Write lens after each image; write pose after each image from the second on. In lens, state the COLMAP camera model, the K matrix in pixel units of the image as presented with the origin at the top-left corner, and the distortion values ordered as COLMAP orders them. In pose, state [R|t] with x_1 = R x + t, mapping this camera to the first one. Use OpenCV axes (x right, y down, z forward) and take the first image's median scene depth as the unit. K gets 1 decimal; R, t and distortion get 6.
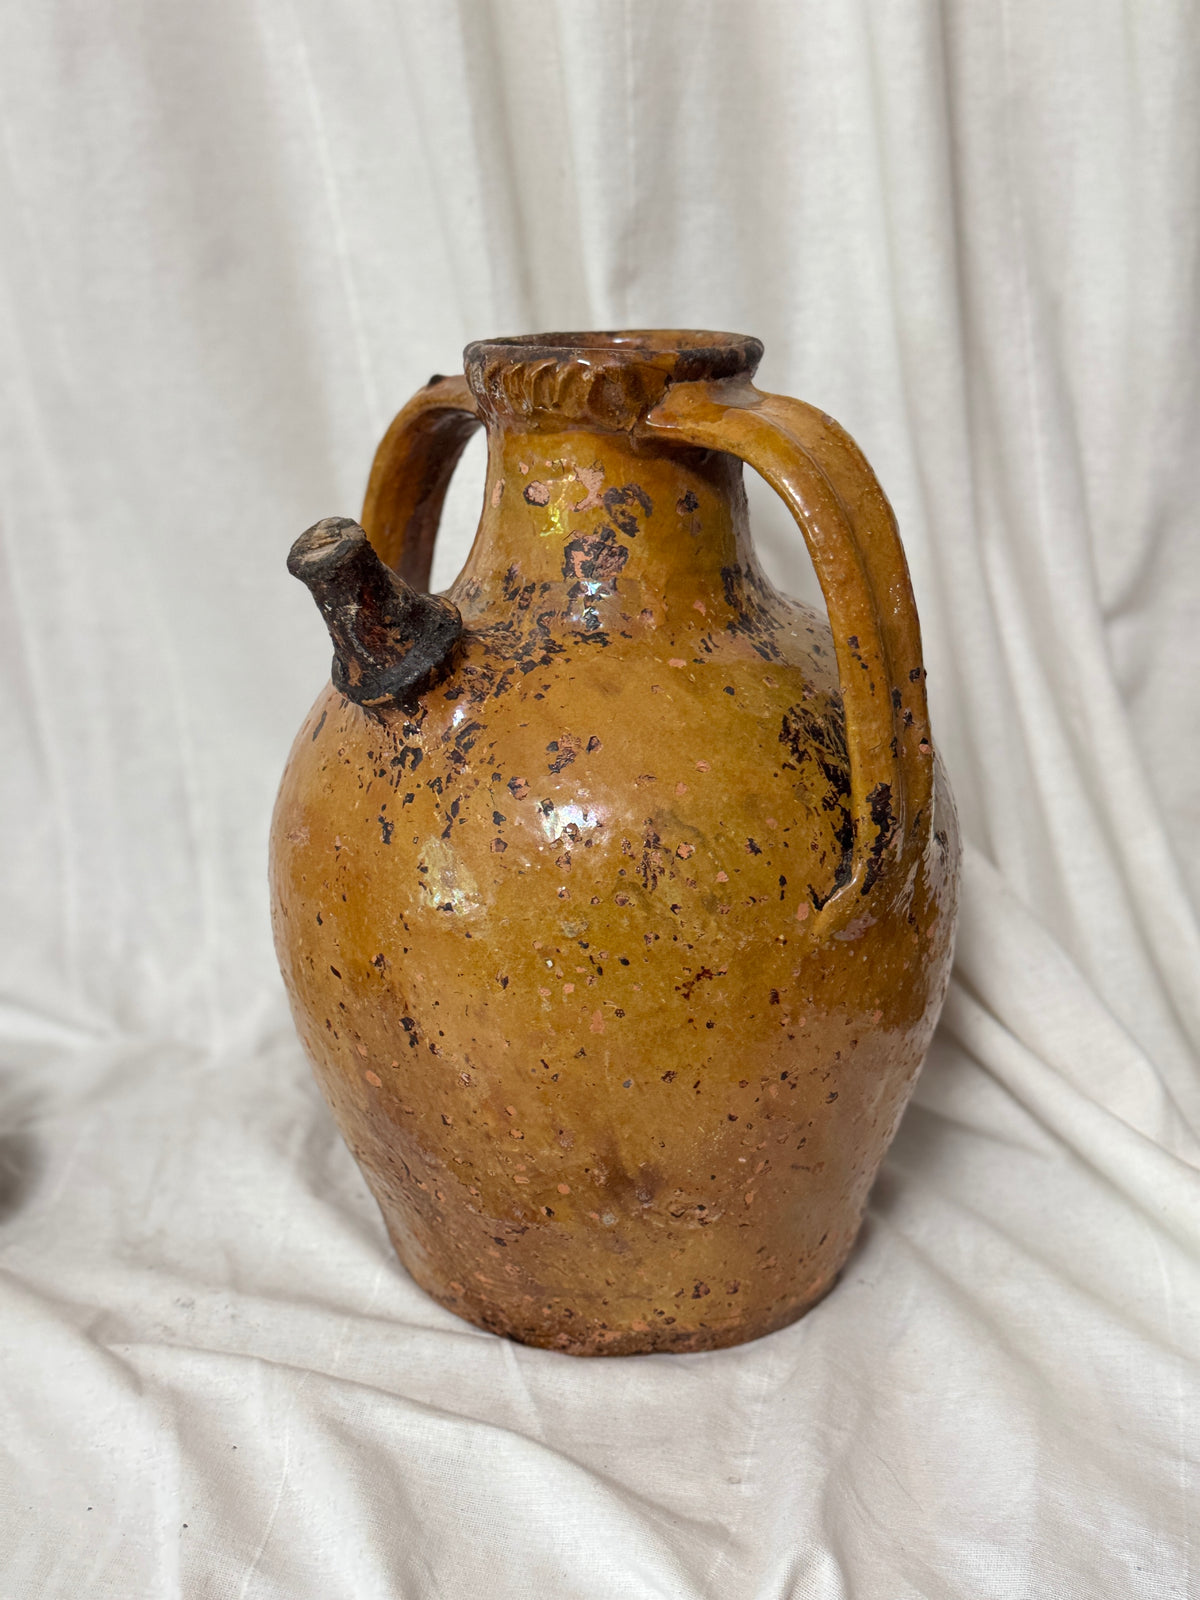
lens RADIAL K [[1938.8, 0, 582.1], [0, 1938.8, 808.4], [0, 0, 1]] dist [0.180014, -0.457560]
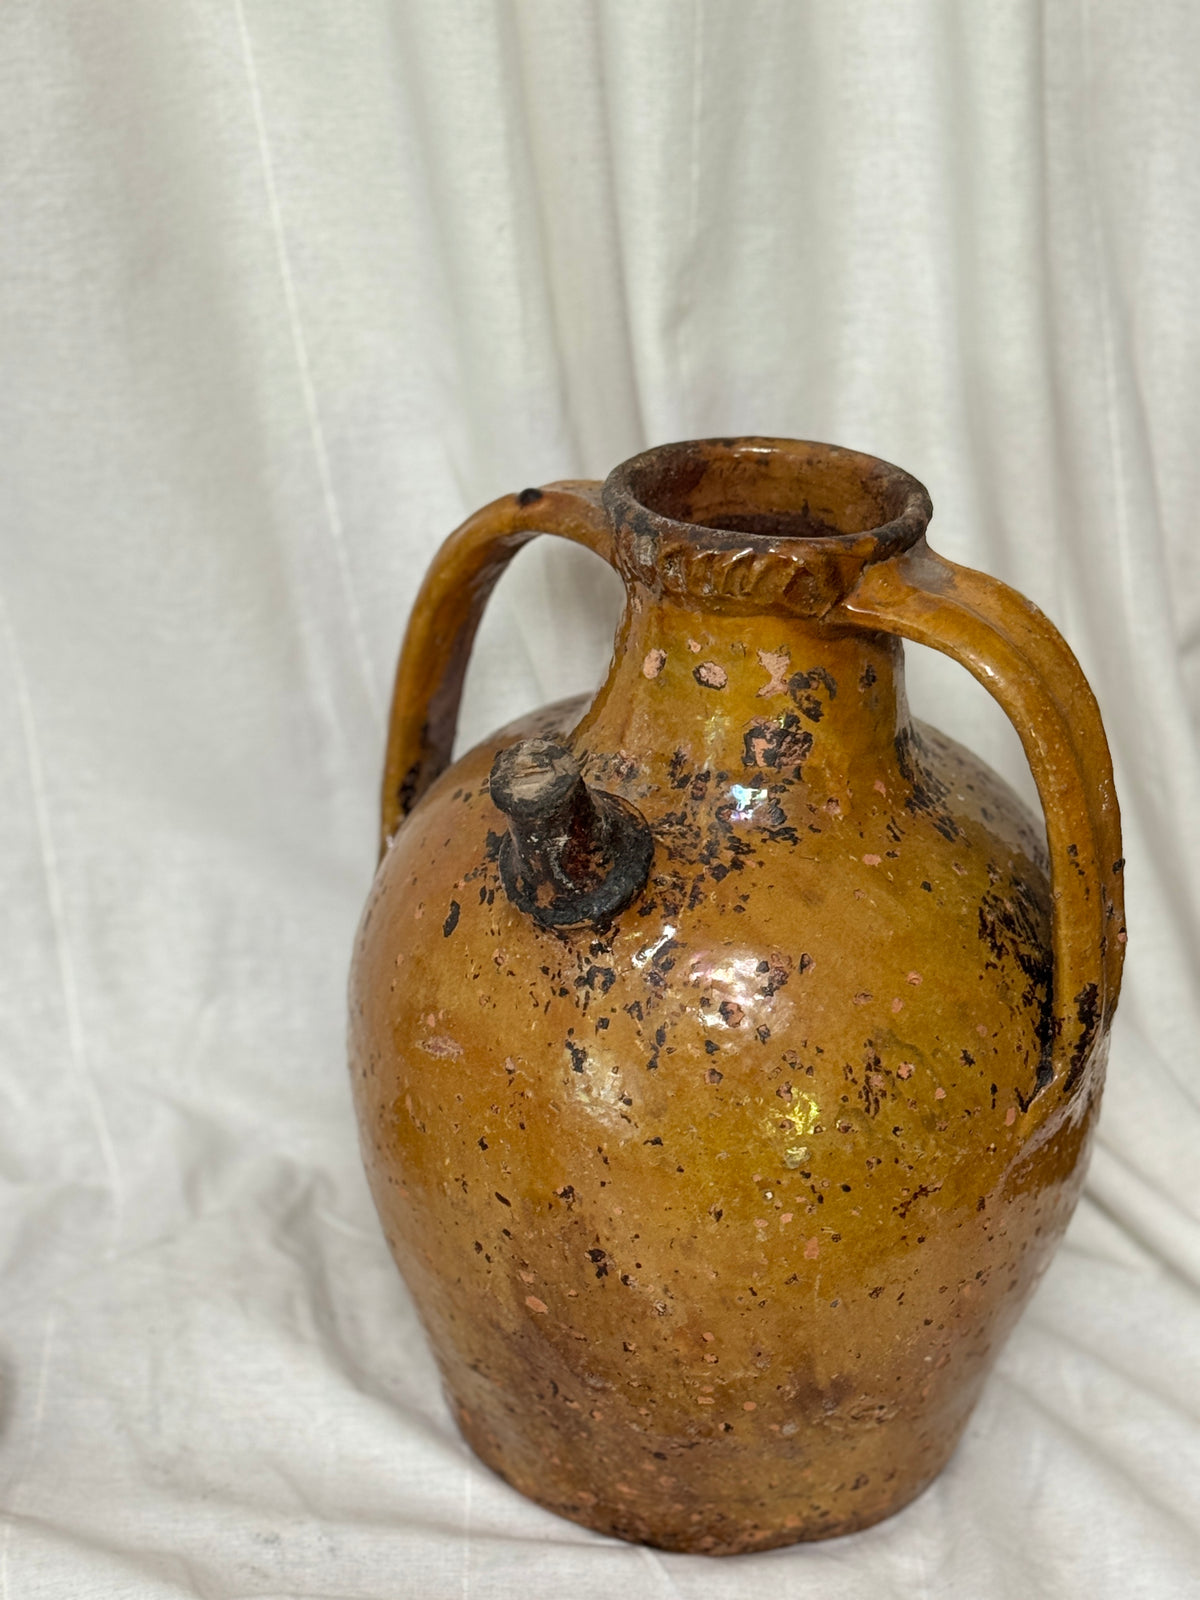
lens RADIAL K [[3086.5, 0, 600.0], [0, 3086.5, 800.0], [0, 0, 1]] dist [0.107107, 0.222686]
pose [[0.970907, -0.051906, 0.233763, -0.425922], [0.020606, 0.990713, 0.134399, -0.306598], [-0.238568, -0.125672, 0.962960, -0.402857]]
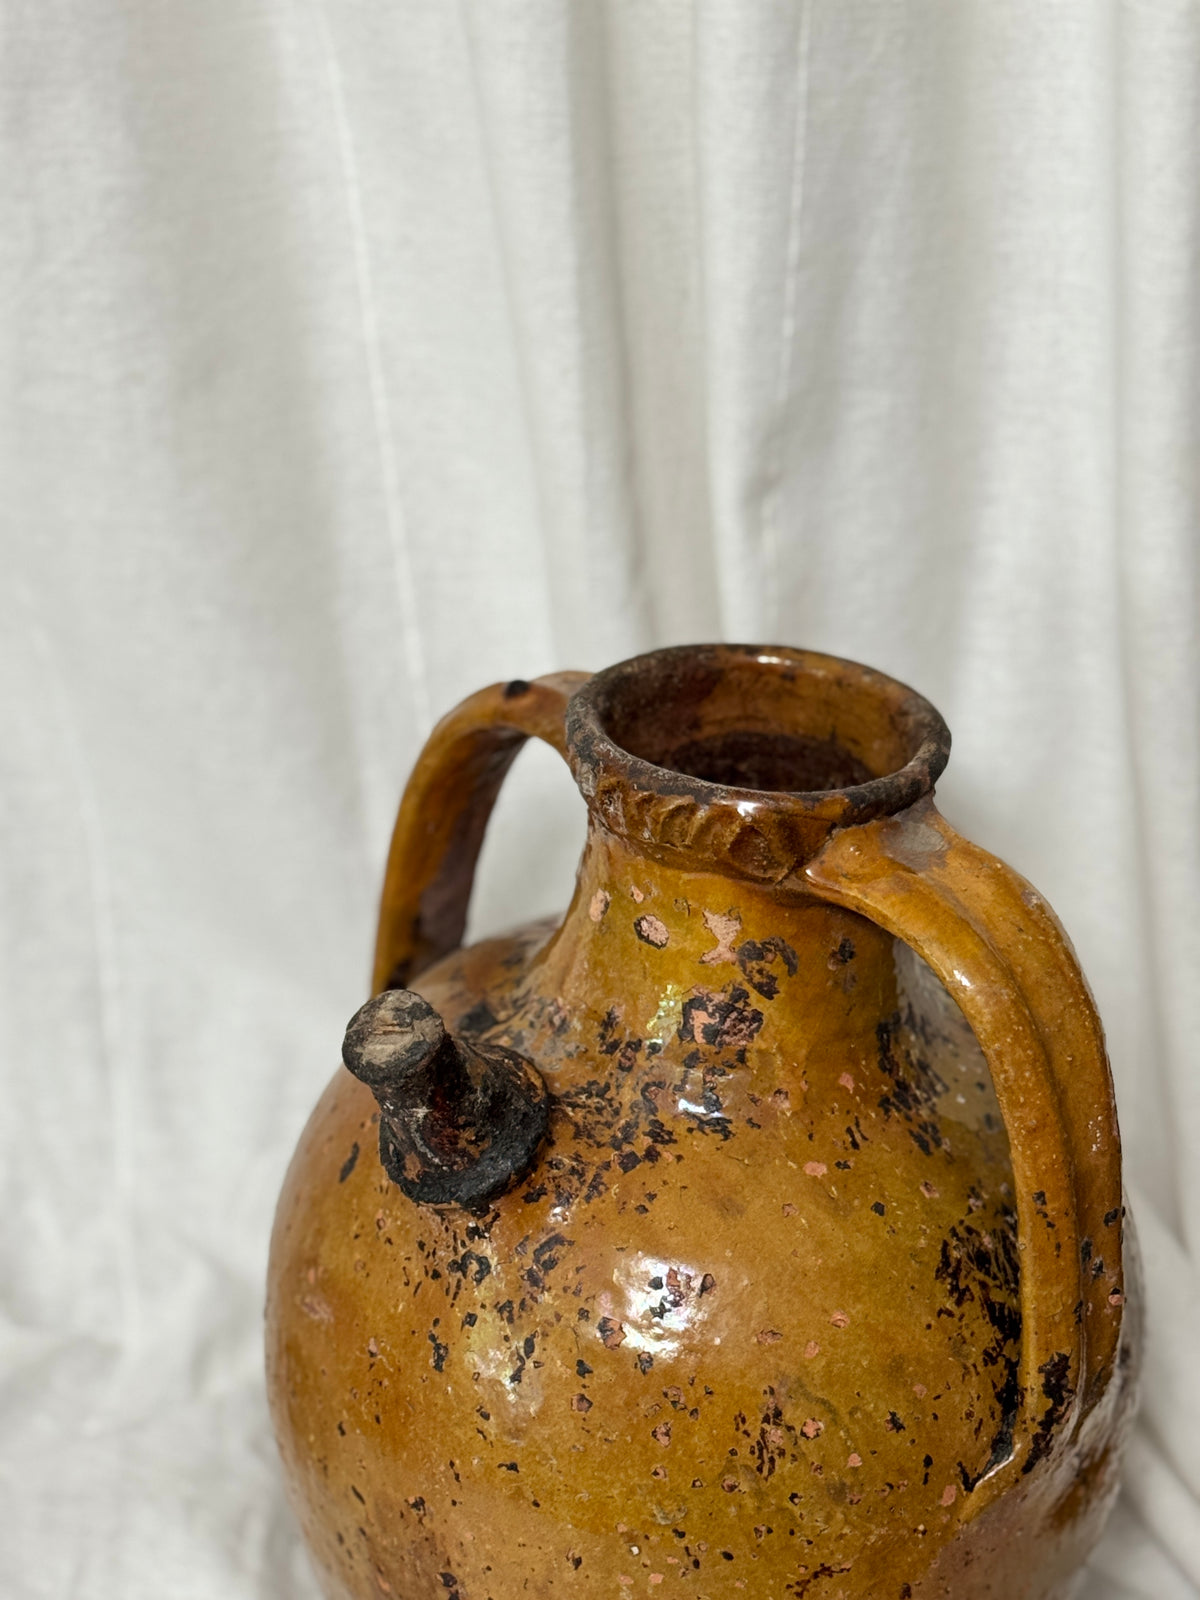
lens RADIAL K [[3086.5, 0, 600.0], [0, 3086.5, 800.0], [0, 0, 1]] dist [0.107107, 0.222686]
pose [[0.997395, 0.063471, 0.034275, -0.092238], [-0.067829, 0.986926, 0.146204, -0.403374], [-0.024547, -0.148148, 0.988661, -0.229393]]
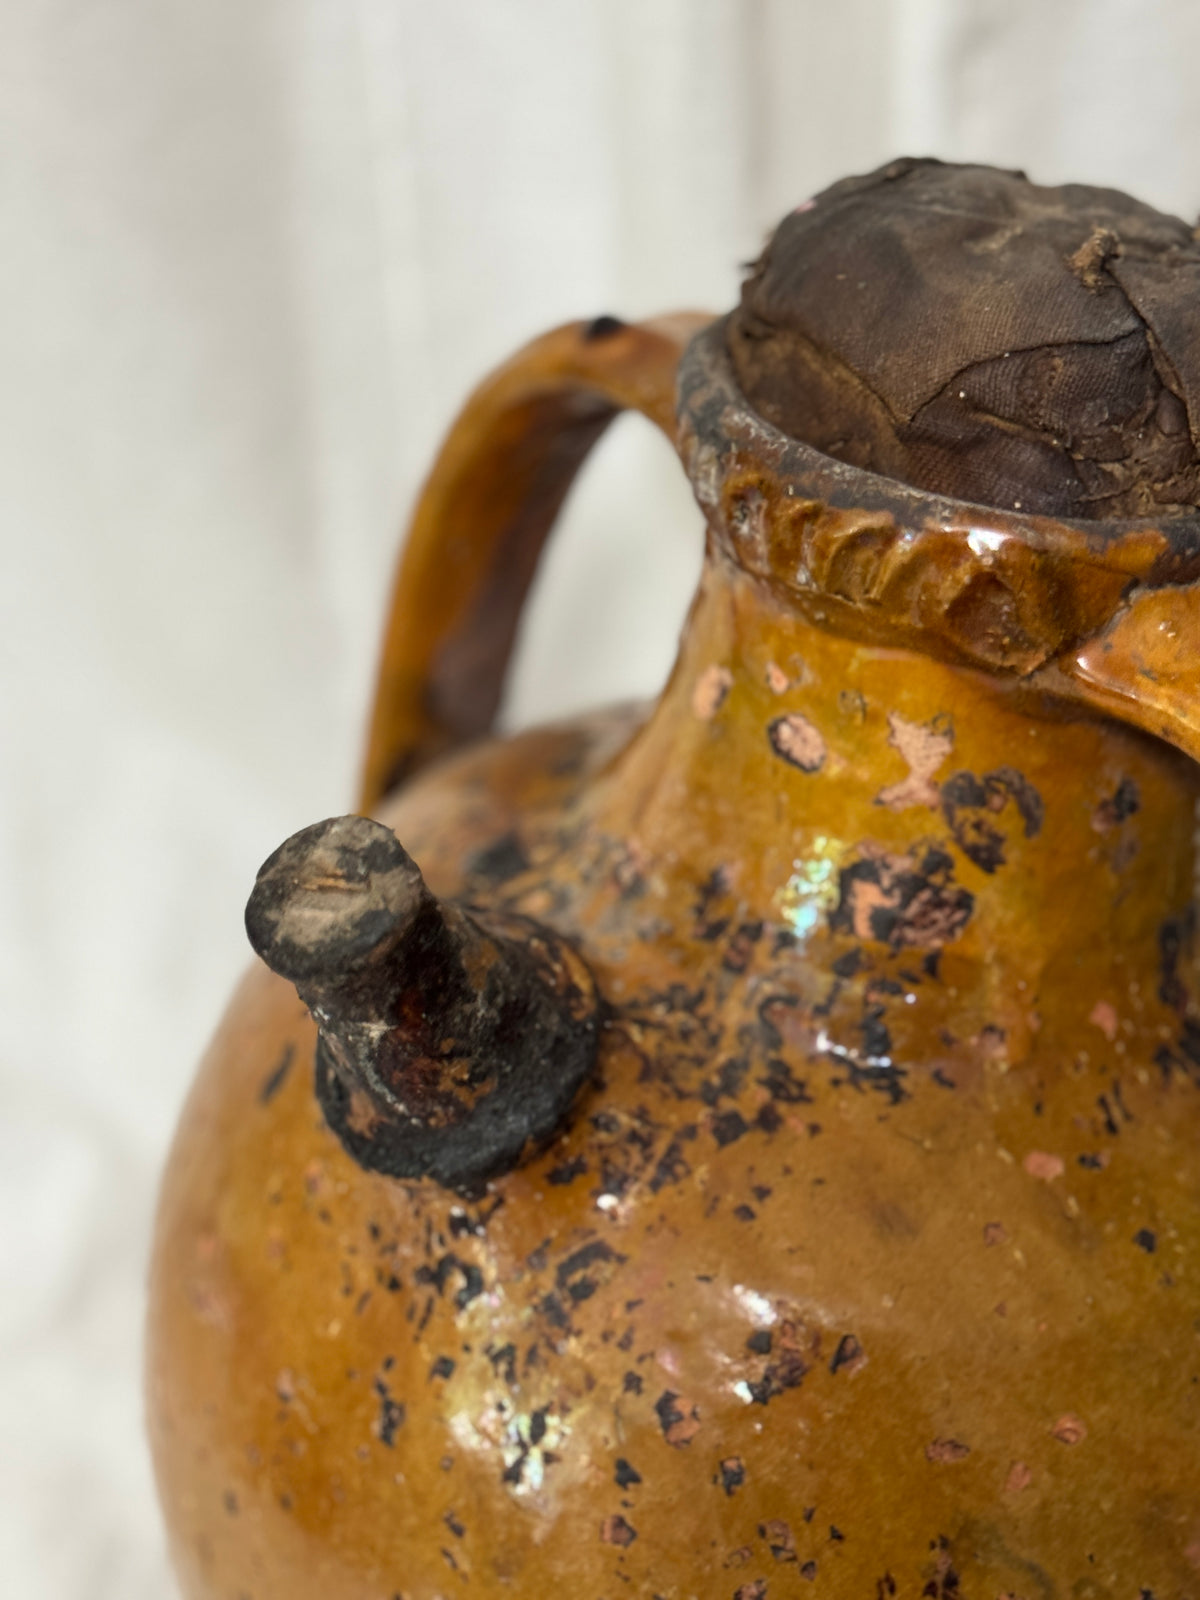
lens RADIAL K [[2888.7, 0, 609.7], [0, 2888.7, 817.0], [0, 0, 1]] dist [0.154885, -0.127554]
pose [[0.990738, 0.135305, 0.011421, -0.074452], [-0.134249, 0.963424, 0.231930, -0.304567], [0.020378, -0.231315, 0.972665, 0.333680]]
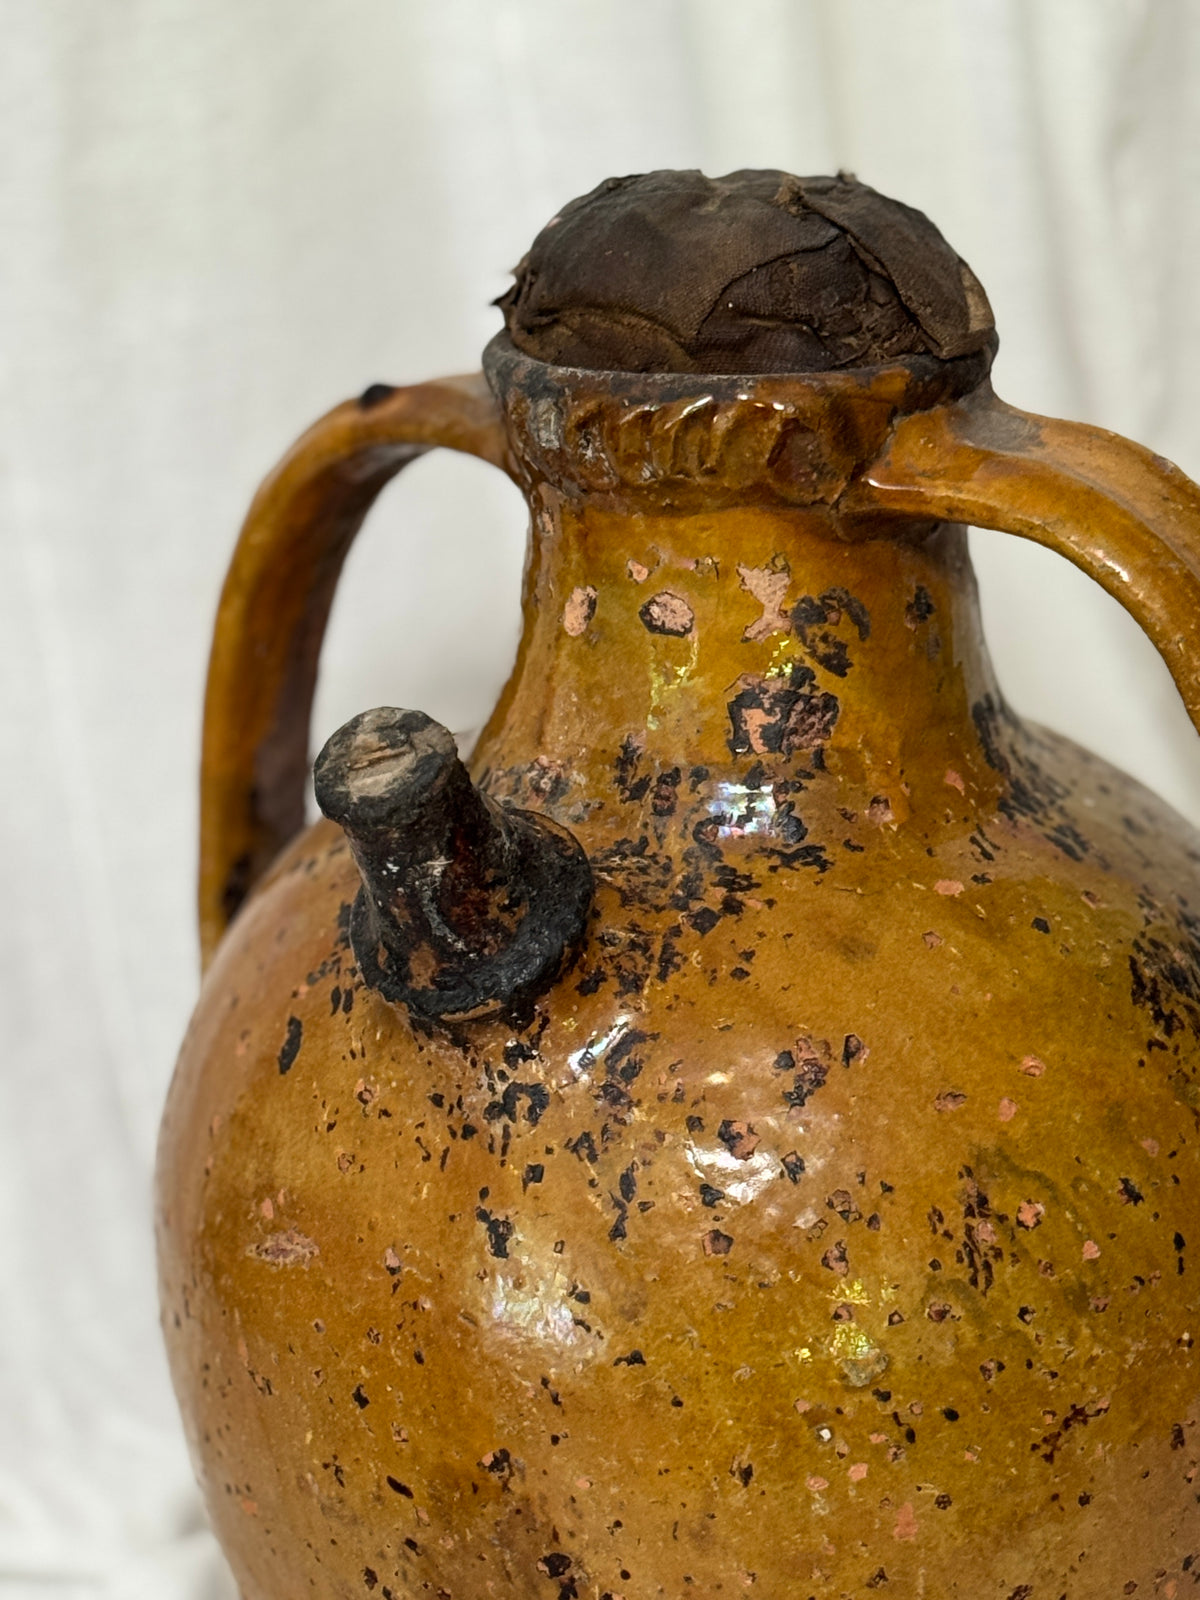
lens RADIAL K [[4156.5, 0, 621.8], [0, 4156.5, 796.7], [0, 0, 1]] dist [0.094654, 0.726870]
pose [[0.969302, -0.100372, 0.224453, -0.325267], [0.100022, 0.994901, 0.012959, -0.128158], [-0.224609, 0.009889, 0.974399, -0.200306]]
